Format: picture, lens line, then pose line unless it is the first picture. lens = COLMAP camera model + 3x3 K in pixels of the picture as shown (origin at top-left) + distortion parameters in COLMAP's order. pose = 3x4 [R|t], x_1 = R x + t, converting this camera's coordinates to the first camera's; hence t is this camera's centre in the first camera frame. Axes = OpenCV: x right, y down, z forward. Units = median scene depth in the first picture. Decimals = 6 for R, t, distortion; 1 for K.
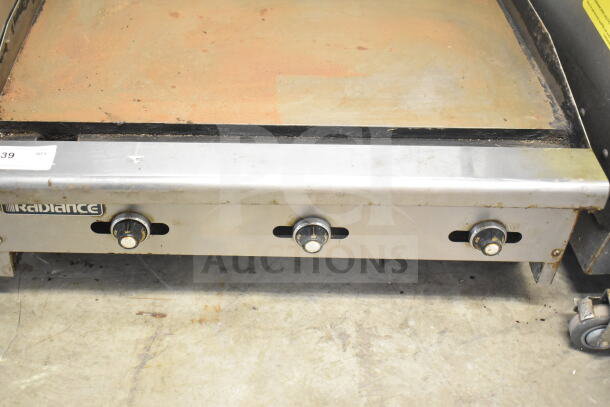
lens RADIAL K [[833.0, 0, 305.0], [0, 833.0, 203.5], [0, 0, 1]] dist [0.001756, -0.037783]
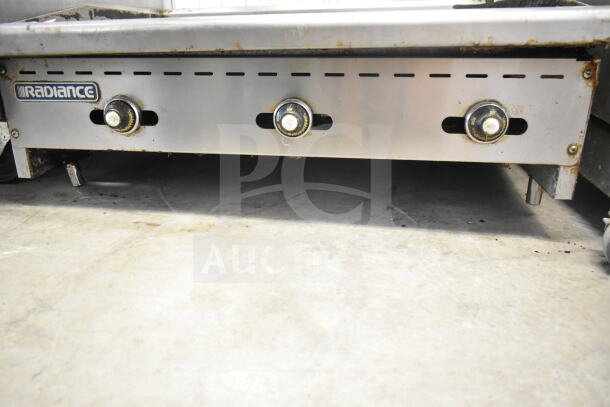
lens RADIAL K [[469.1, 0, 305.0], [0, 469.1, 203.5], [0, 0, 1]] dist [-0.006421, -0.000325]
pose [[0.976650, -0.009752, -0.214614, 0.132773], [-0.069327, 0.931220, -0.357804, 0.310374], [0.203342, 0.364328, 0.908800, 0.520204]]
